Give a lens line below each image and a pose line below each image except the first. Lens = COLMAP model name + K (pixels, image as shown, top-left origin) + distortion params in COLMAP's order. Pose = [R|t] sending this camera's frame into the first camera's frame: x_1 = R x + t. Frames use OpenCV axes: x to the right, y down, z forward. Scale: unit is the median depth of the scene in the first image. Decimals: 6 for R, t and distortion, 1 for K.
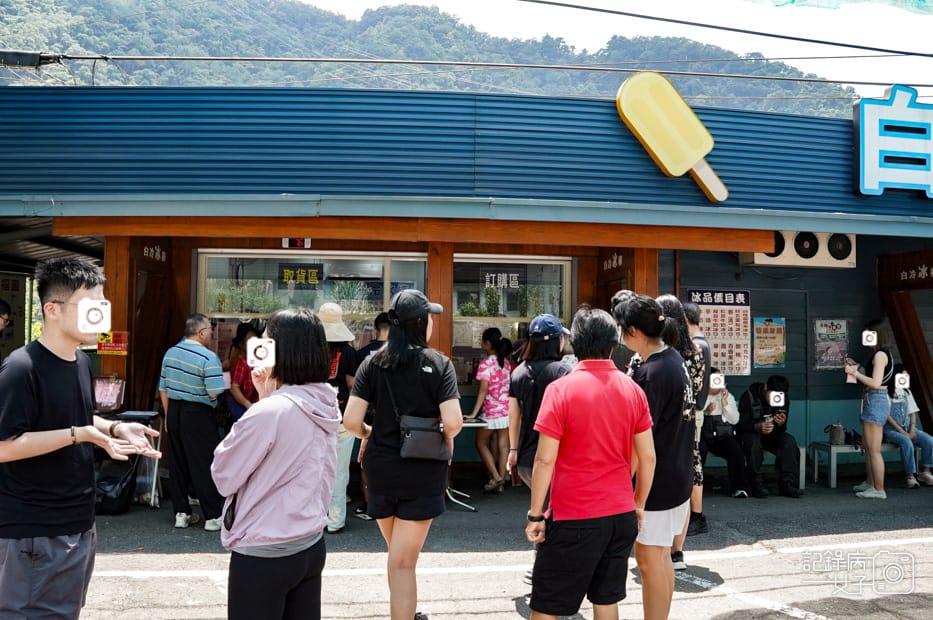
lens RADIAL K [[733.5, 0, 473.0], [0, 733.5, 306.9], [0, 0, 1]] dist [-0.216387, 0.129051]
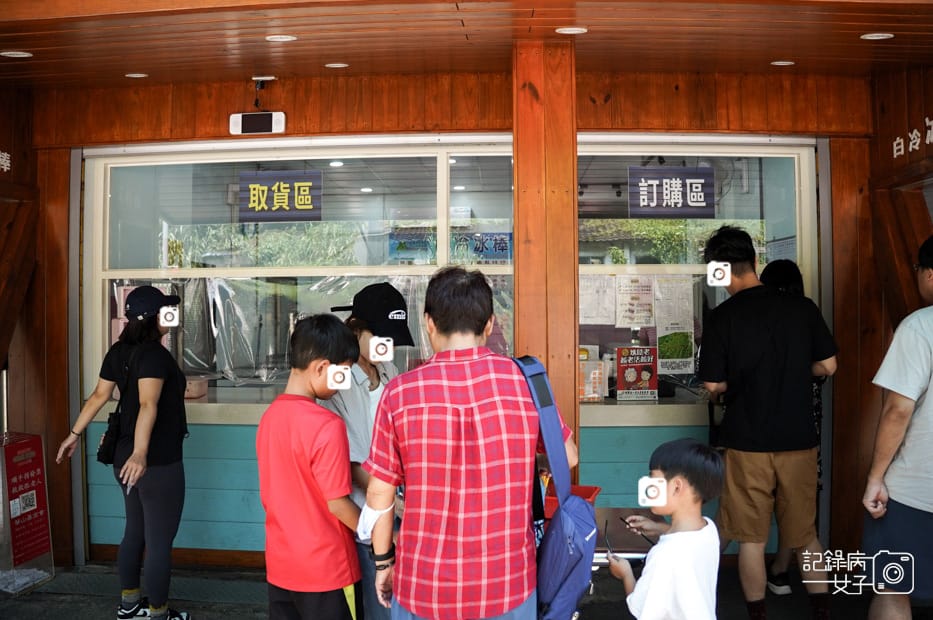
lens RADIAL K [[733.5, 0, 473.0], [0, 733.5, 306.9], [0, 0, 1]] dist [-0.216387, 0.129051]
pose [[0.989498, -0.016506, -0.143604, -0.027338], [0.023436, 0.998634, 0.046703, 0.017226], [0.142636, -0.049578, 0.988533, 0.505617]]
